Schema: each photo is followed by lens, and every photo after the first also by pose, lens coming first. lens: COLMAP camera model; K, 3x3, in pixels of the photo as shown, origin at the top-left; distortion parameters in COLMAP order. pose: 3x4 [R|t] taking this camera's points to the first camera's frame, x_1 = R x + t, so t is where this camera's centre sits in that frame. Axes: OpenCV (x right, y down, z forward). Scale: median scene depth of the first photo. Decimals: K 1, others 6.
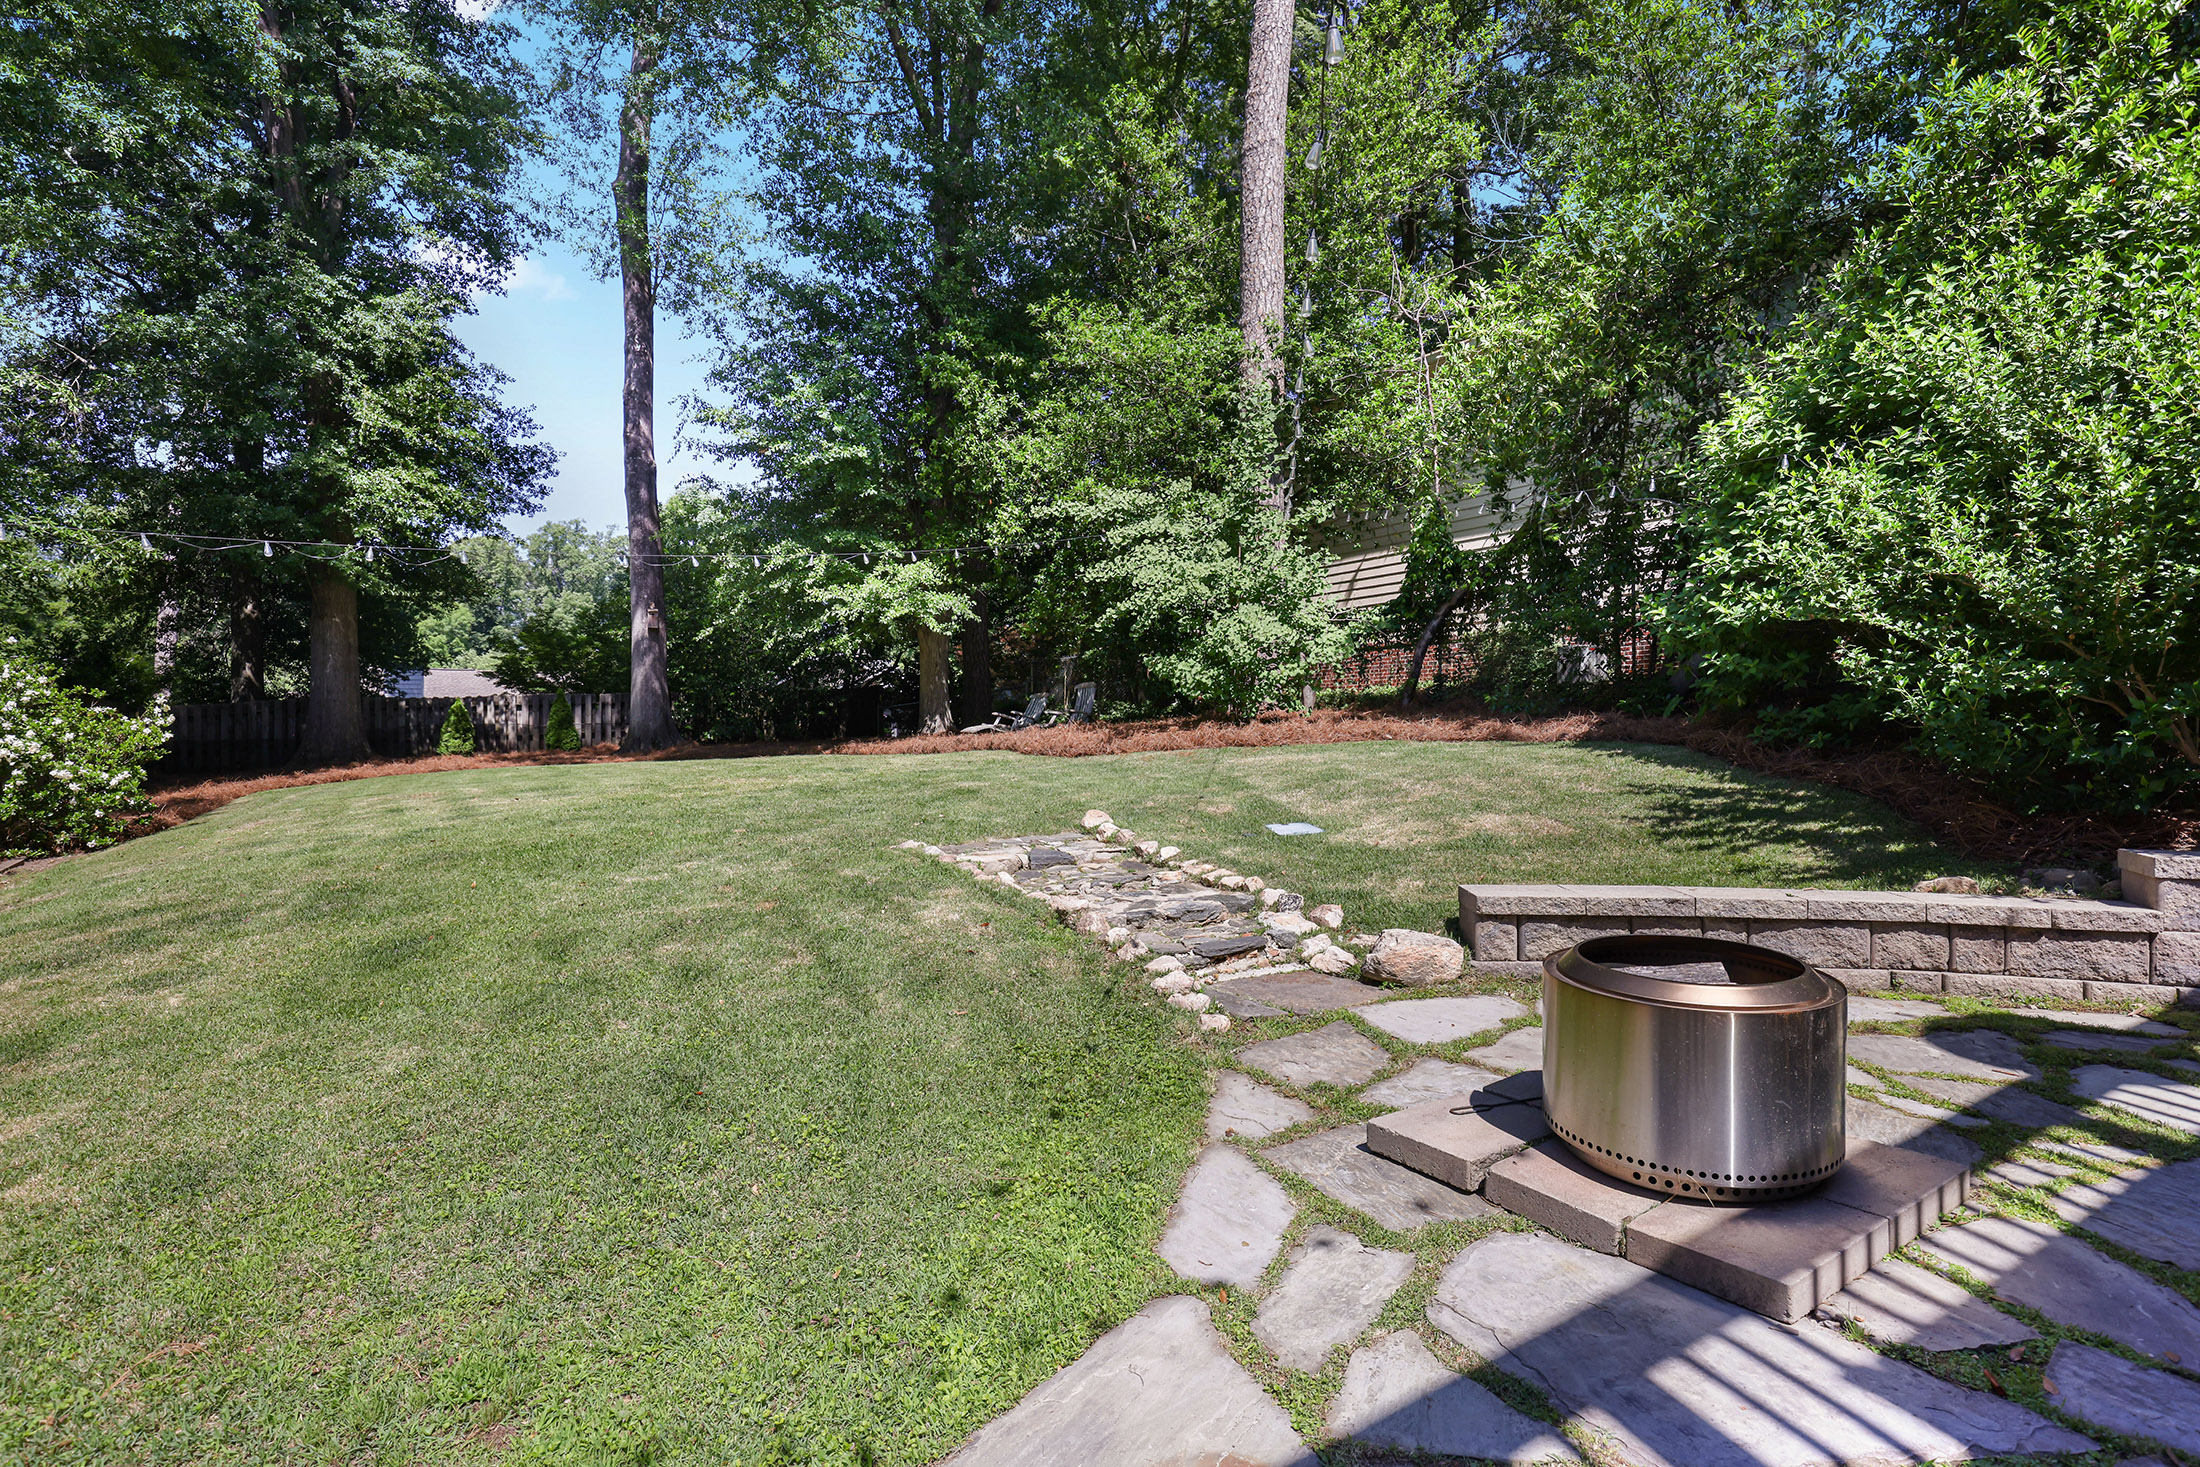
lens RADIAL K [[1111.5, 0, 1094.9], [0, 1111.5, 733.3], [0, 0, 1]] dist [0.002467, -0.001629]
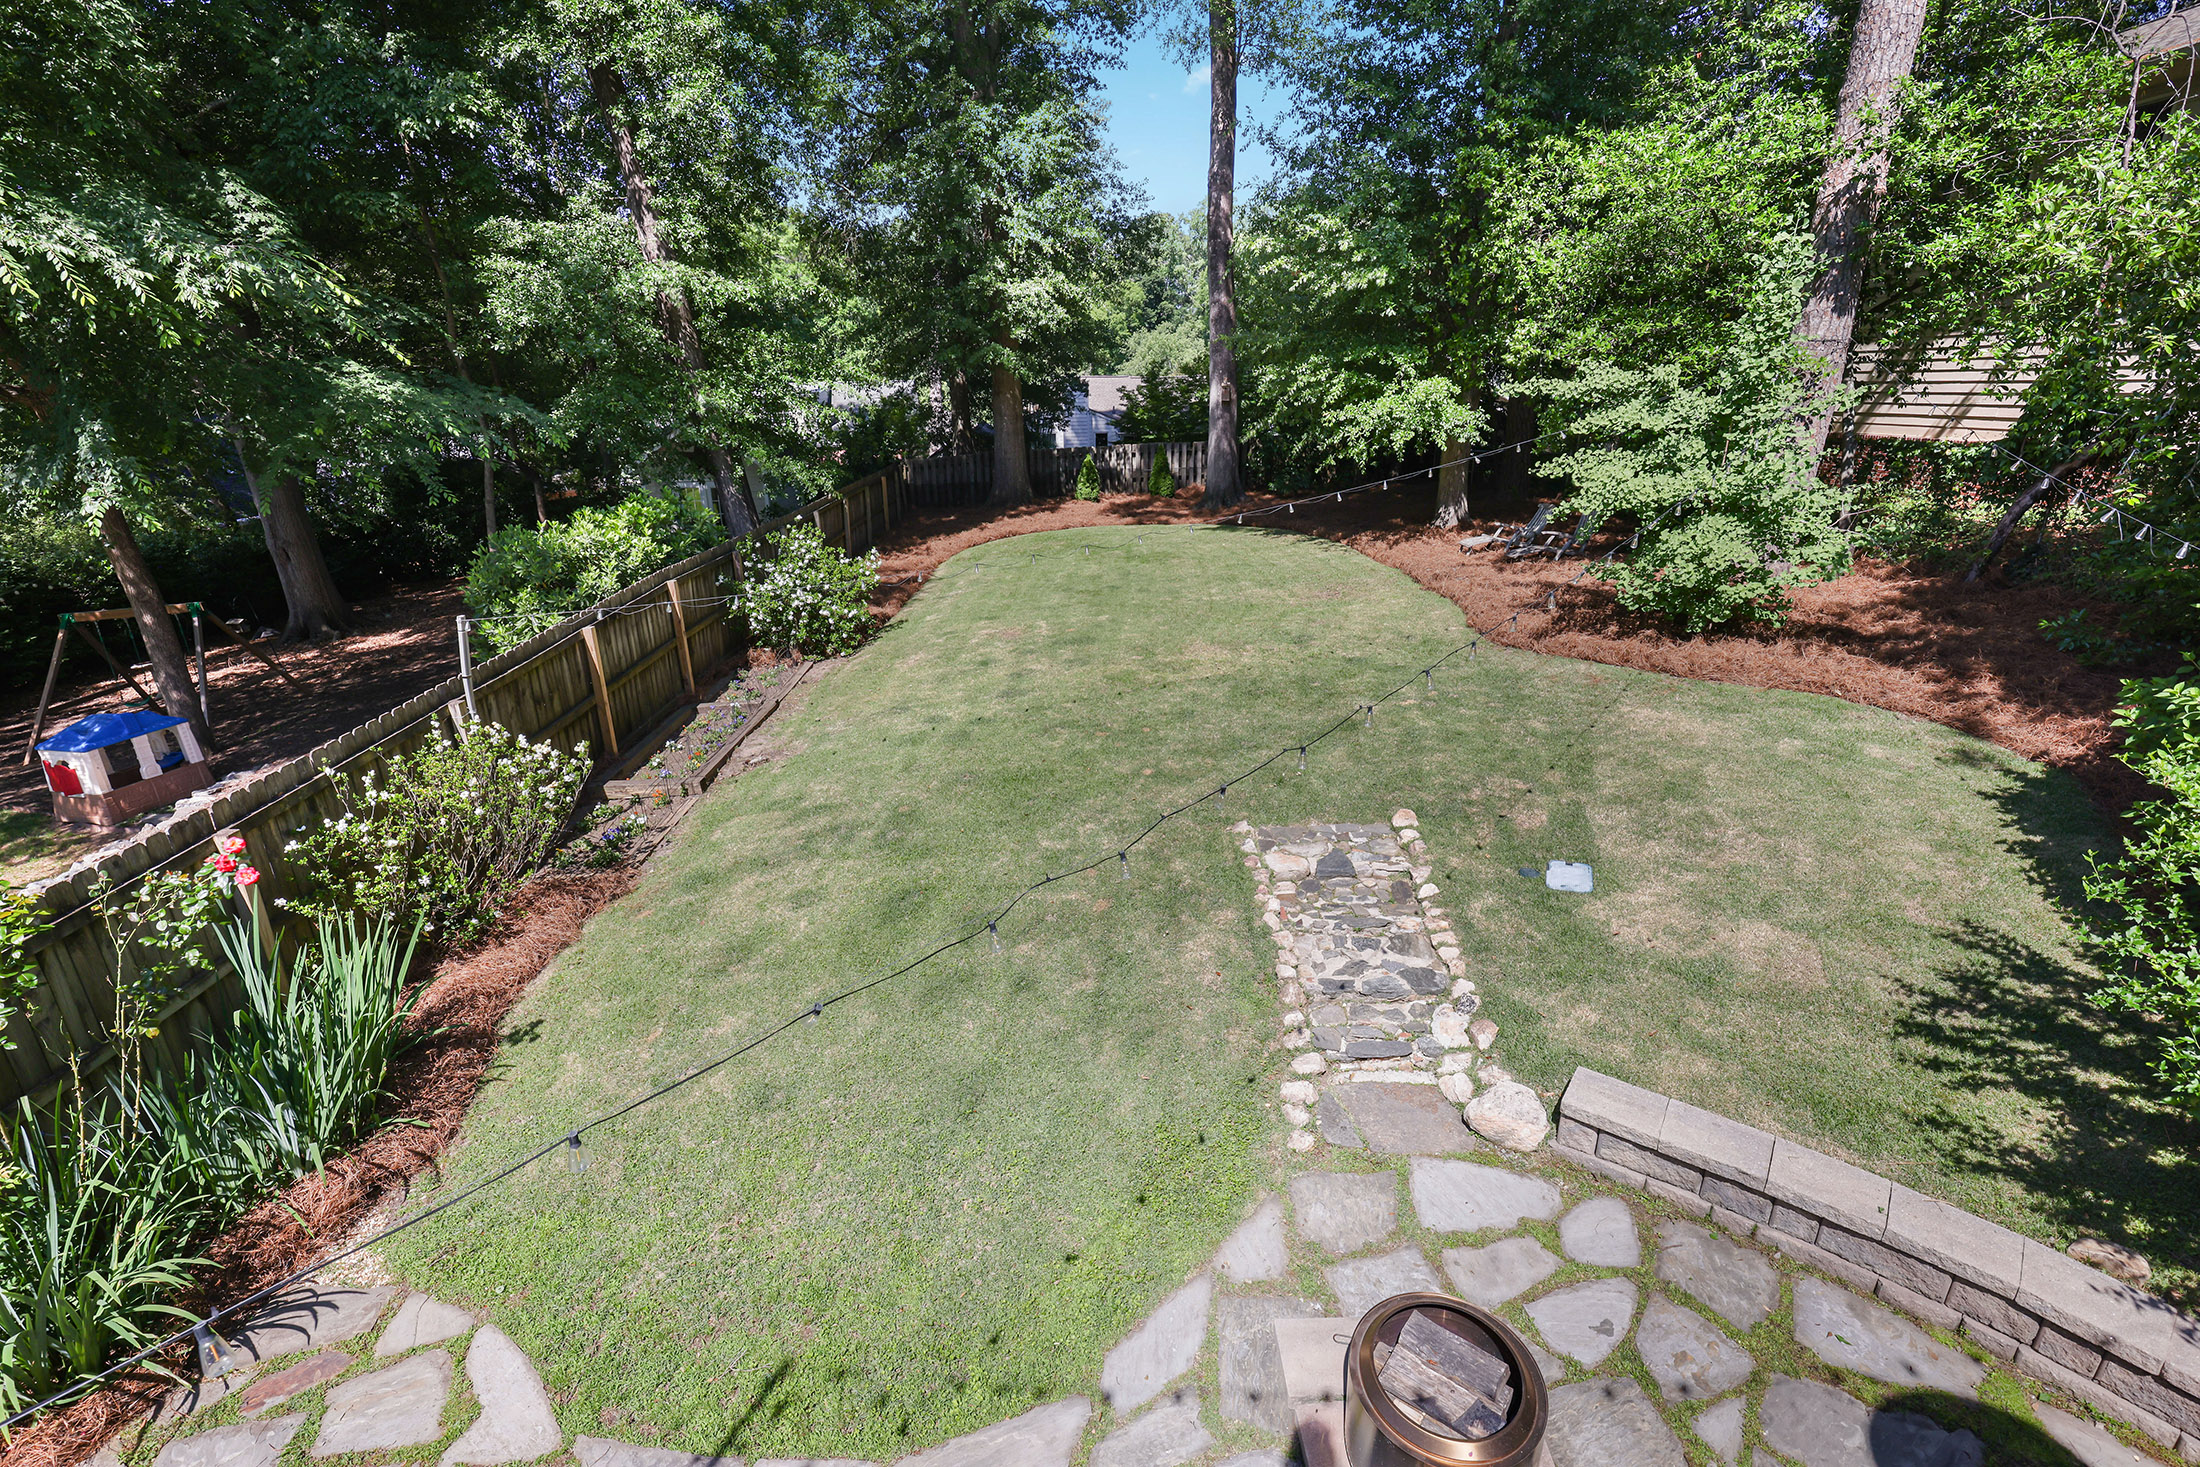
lens RADIAL K [[991.1, 0, 1098.7], [0, 991.1, 732.2], [0, 0, 1]] dist [-0.002872, -0.000287]
pose [[0.844794, 0.171411, -0.506893, 0.089962], [0.011434, 0.941304, 0.337368, -0.136122], [0.534969, -0.290802, 0.793248, -0.000503]]
